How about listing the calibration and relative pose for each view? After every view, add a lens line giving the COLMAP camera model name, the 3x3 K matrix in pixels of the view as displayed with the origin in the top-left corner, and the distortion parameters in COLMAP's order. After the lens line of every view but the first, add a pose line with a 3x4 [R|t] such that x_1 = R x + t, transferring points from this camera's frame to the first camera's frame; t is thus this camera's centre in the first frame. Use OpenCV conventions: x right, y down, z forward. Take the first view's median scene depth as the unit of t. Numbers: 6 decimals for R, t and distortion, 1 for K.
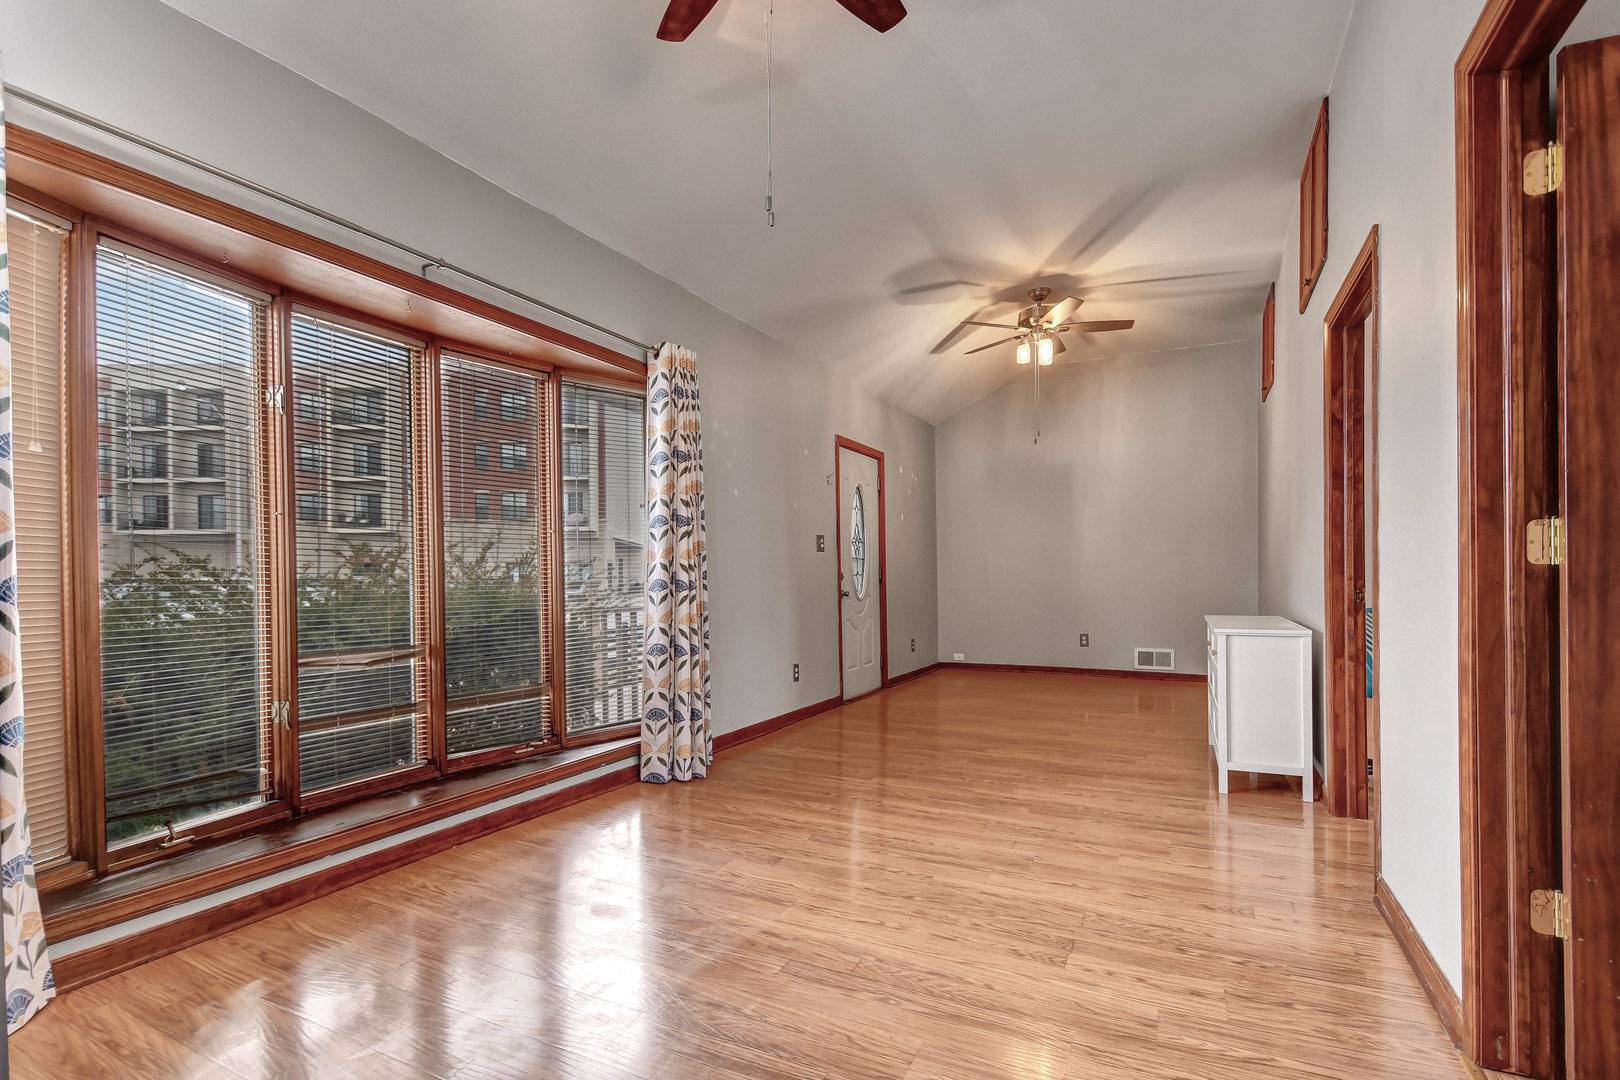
lens RADIAL K [[746.1, 0, 793.8], [0, 746.1, 572.1], [0, 0, 1]] dist [0.031647, -0.025175]
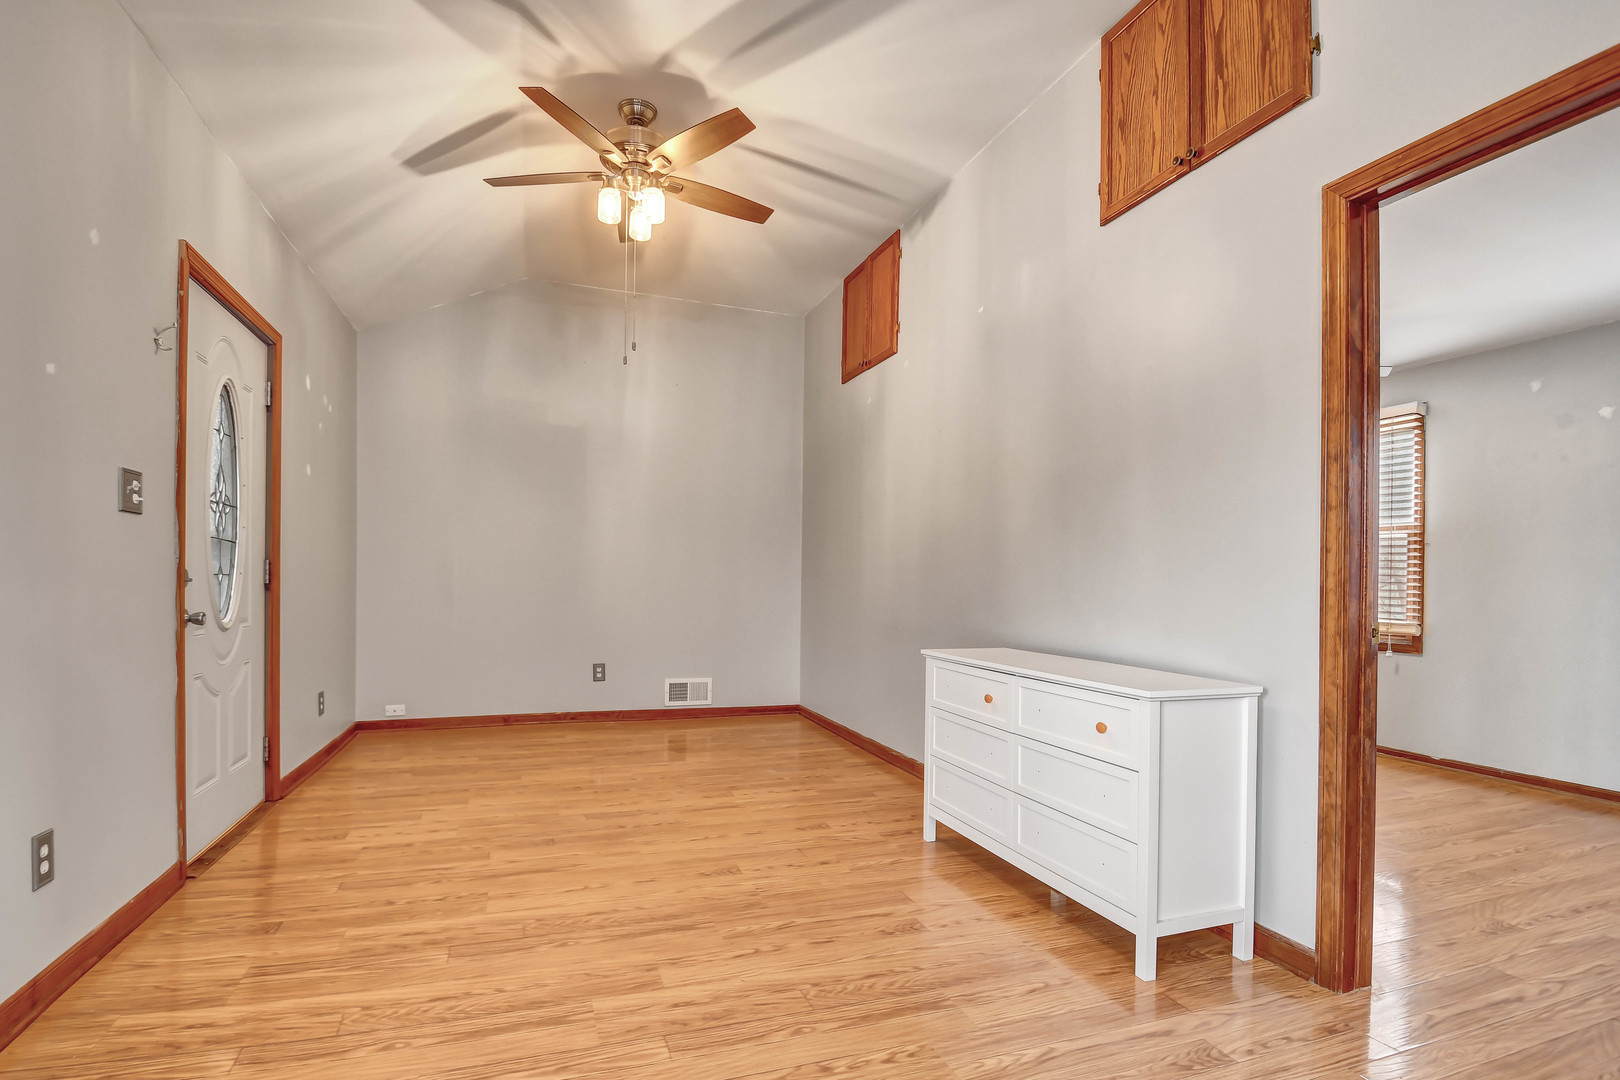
lens RADIAL K [[746.1, 0, 793.8], [0, 746.1, 572.1], [0, 0, 1]] dist [0.031647, -0.025175]
pose [[0.678239, 0.026820, 0.734352, -0.016478], [-0.024466, 0.999604, -0.013911, 0.000580], [-0.734434, -0.008532, 0.678627, 0.416673]]
